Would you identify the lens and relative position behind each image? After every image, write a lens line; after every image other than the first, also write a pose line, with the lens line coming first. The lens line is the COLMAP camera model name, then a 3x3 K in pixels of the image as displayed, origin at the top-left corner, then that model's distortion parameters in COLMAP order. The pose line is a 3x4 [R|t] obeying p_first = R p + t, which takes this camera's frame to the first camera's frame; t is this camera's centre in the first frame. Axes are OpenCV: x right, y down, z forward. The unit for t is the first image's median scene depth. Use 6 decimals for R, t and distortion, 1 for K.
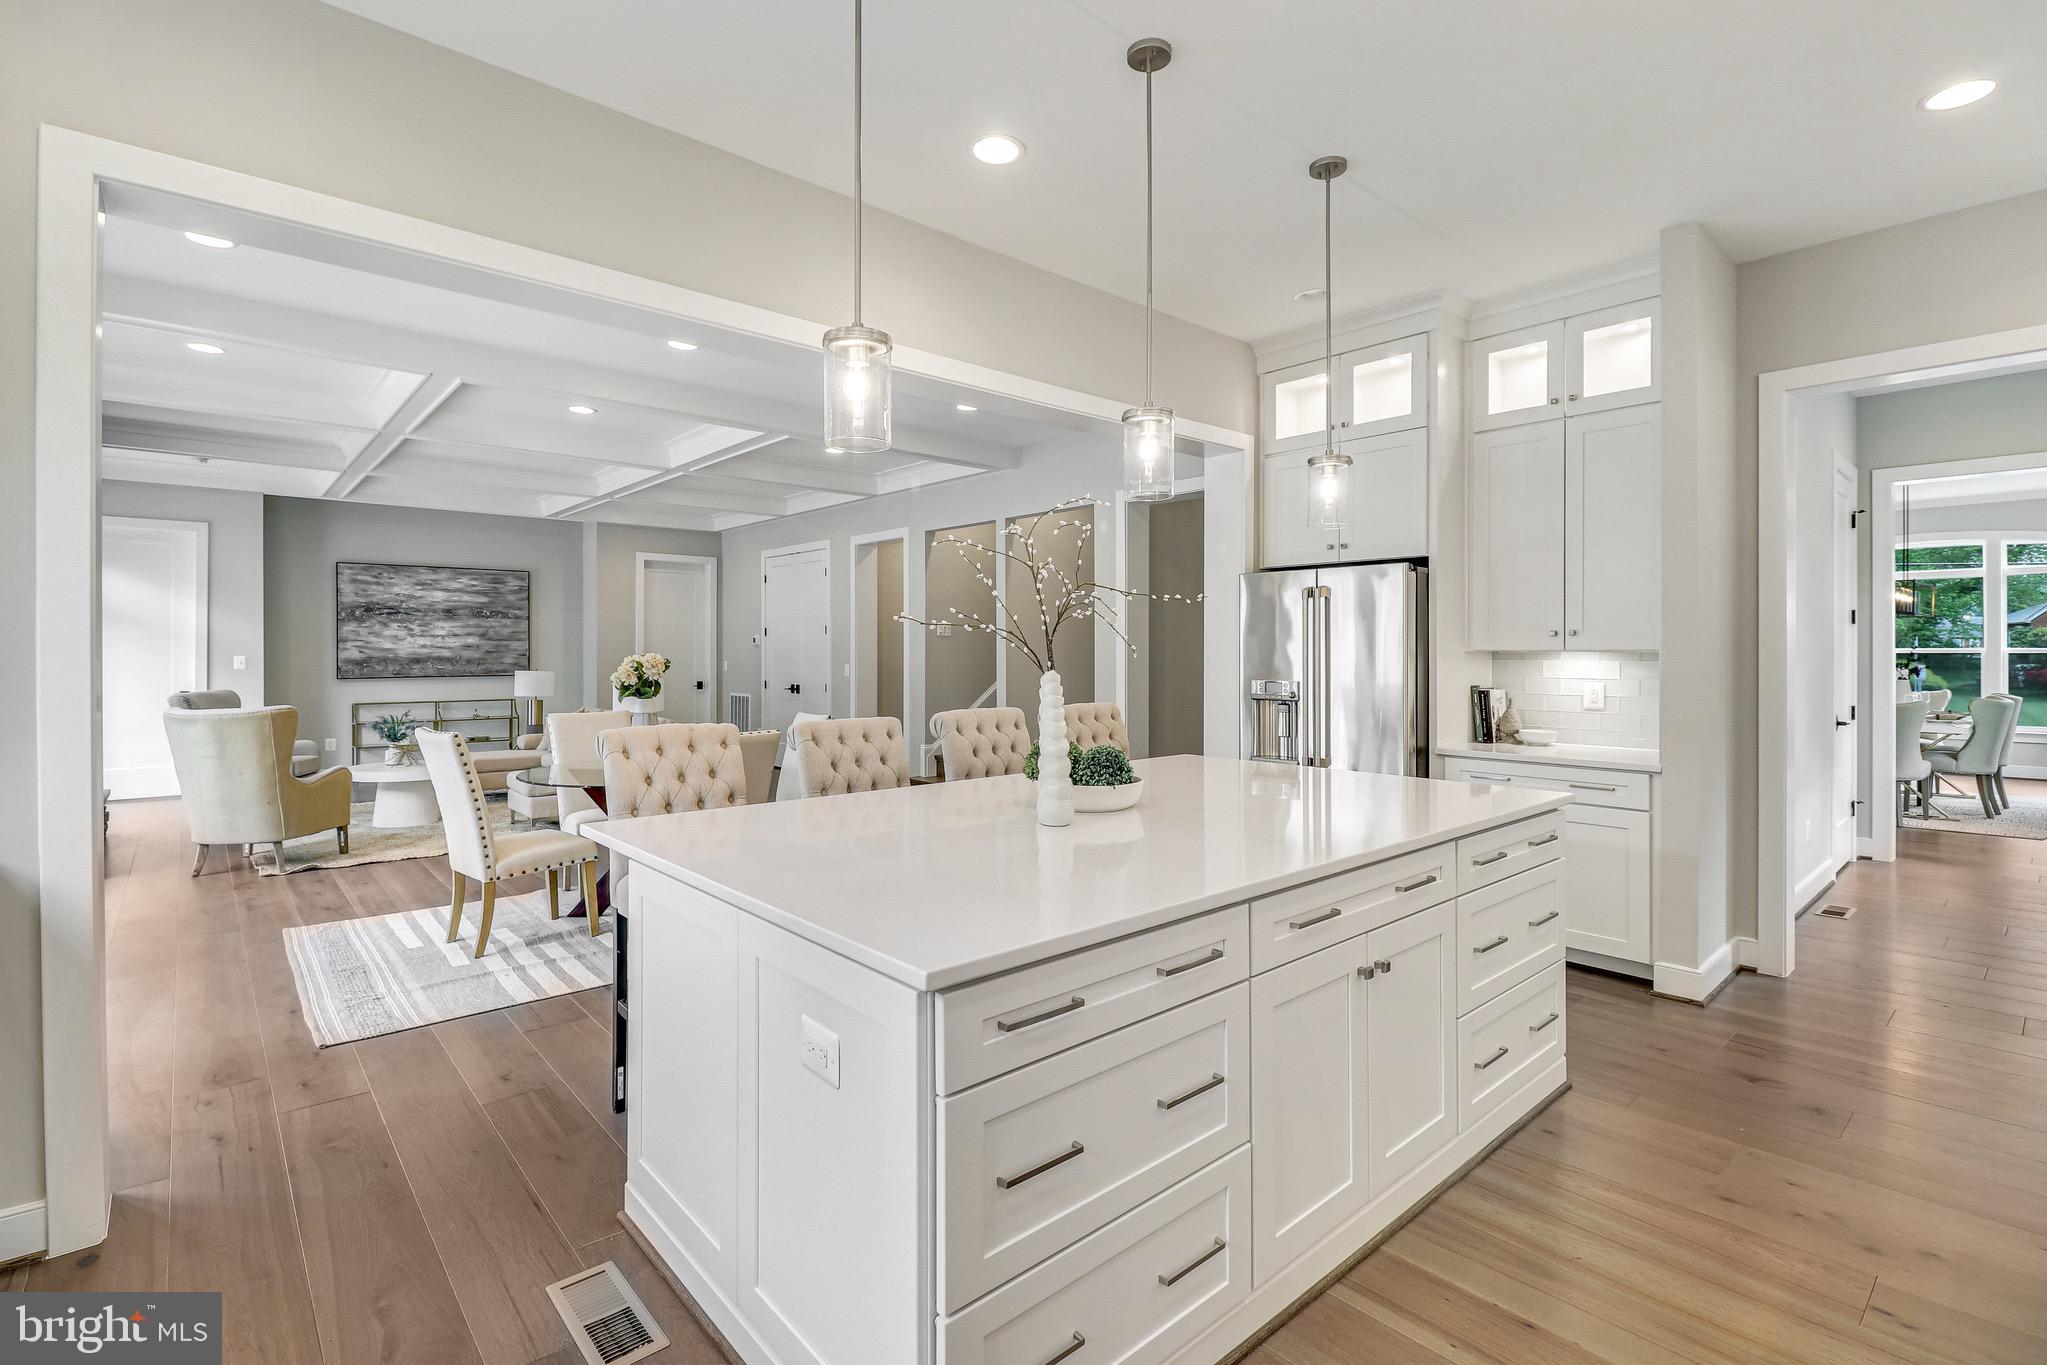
lens RADIAL K [[976.8, 0, 1010.4], [0, 976.8, 661.2], [0, 0, 1]] dist [0.024219, -0.013635]
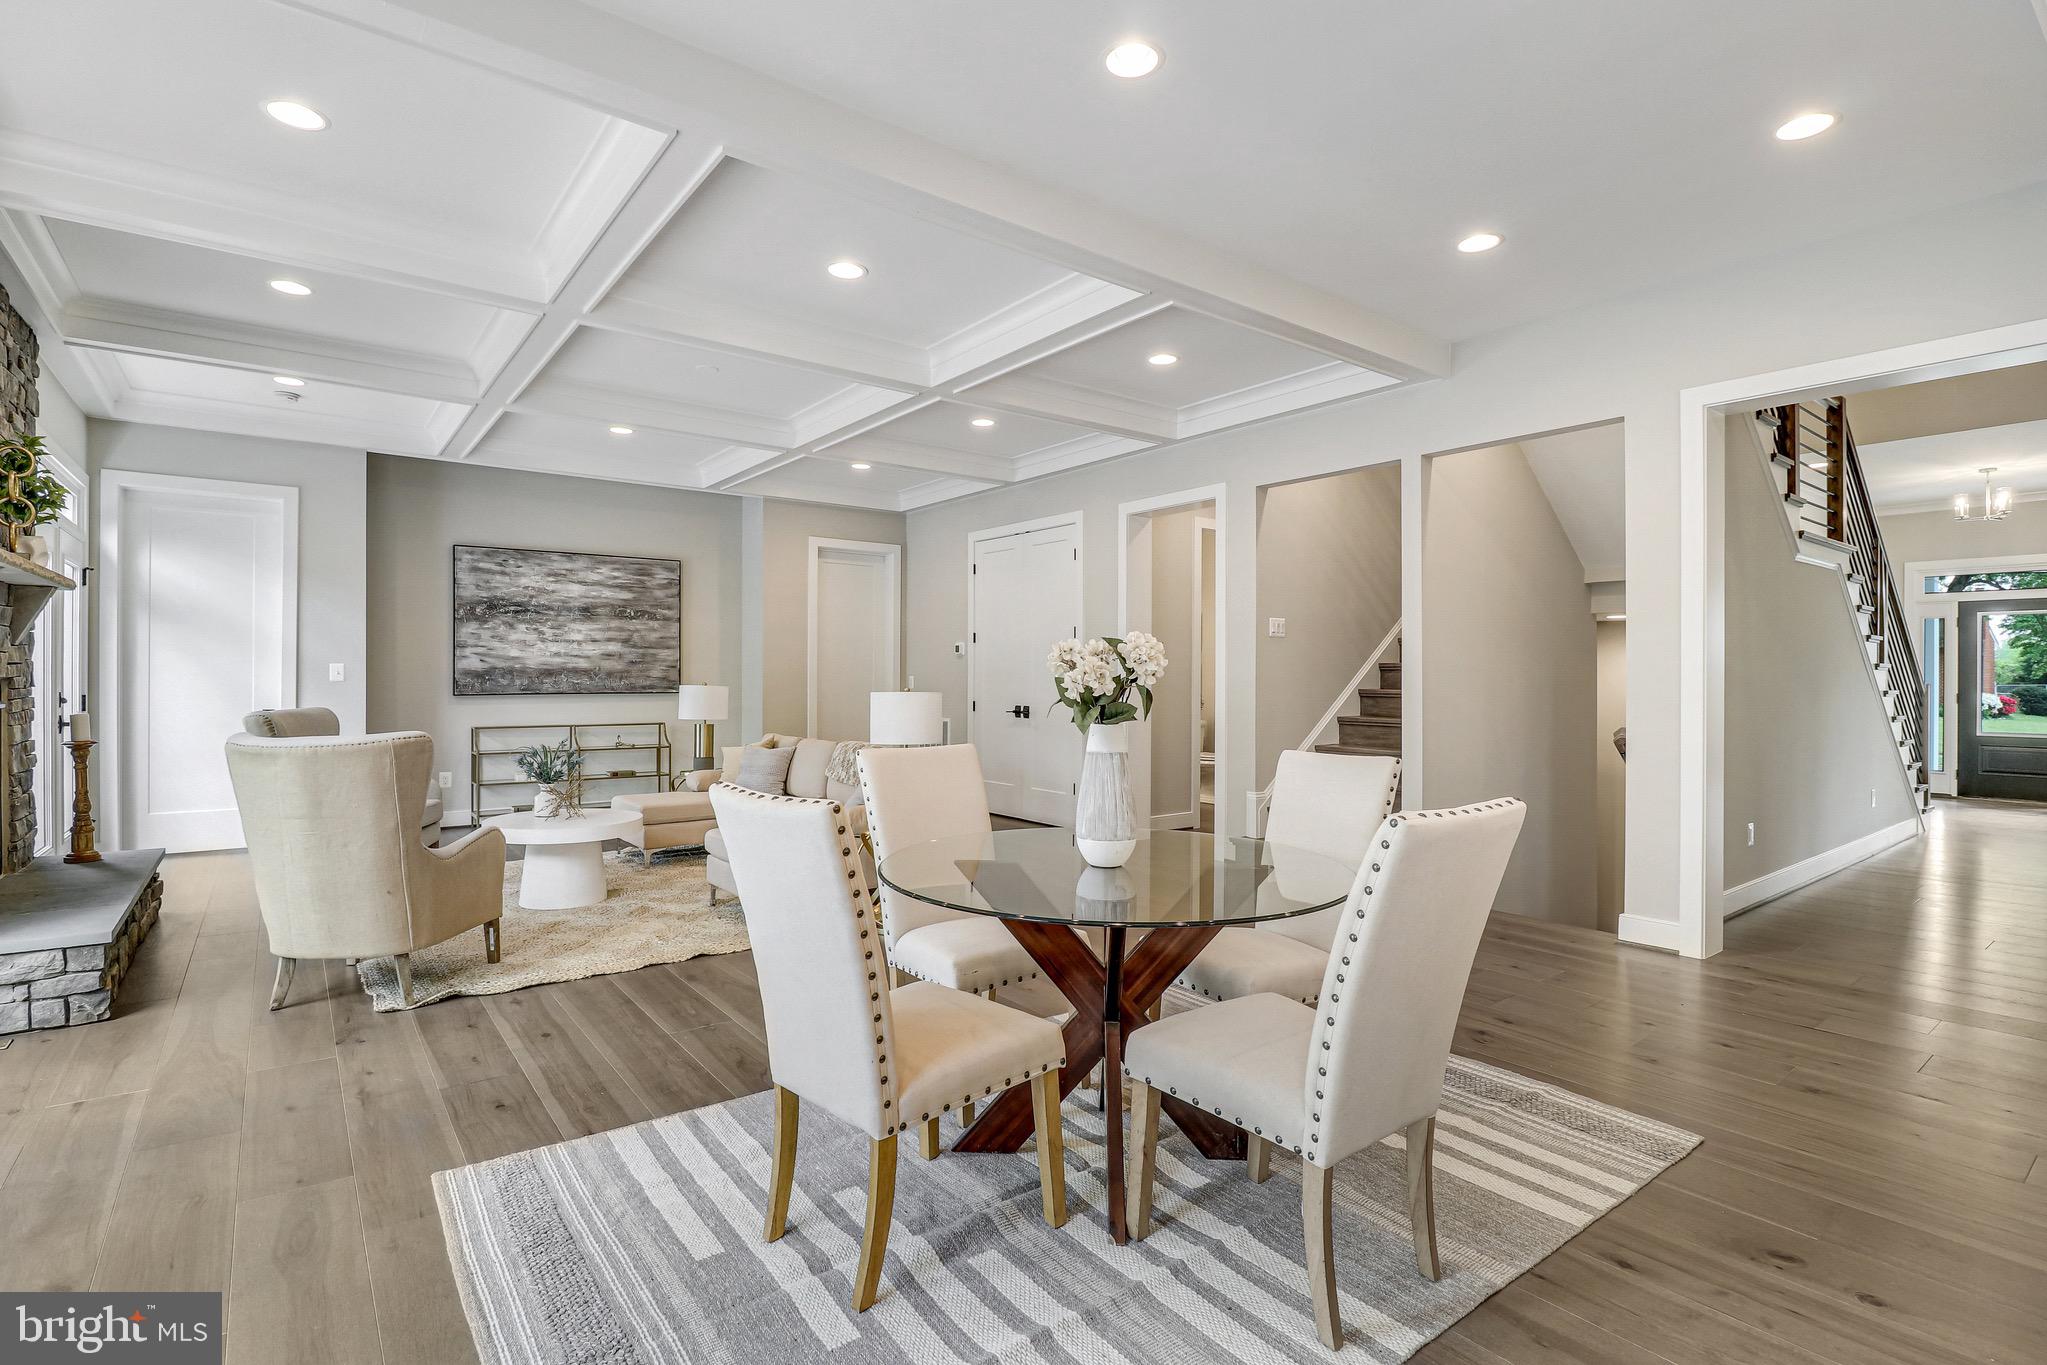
lens RADIAL K [[1035.7, 0, 1023.5], [0, 1035.7, 682.5], [0, 0, 1]] dist [-0.000679, -0.001042]
pose [[0.997388, 0.002409, -0.072185, -0.178820], [-0.002597, 0.999993, -0.002519, 0.008716], [0.072178, 0.002700, 0.997388, 0.221444]]
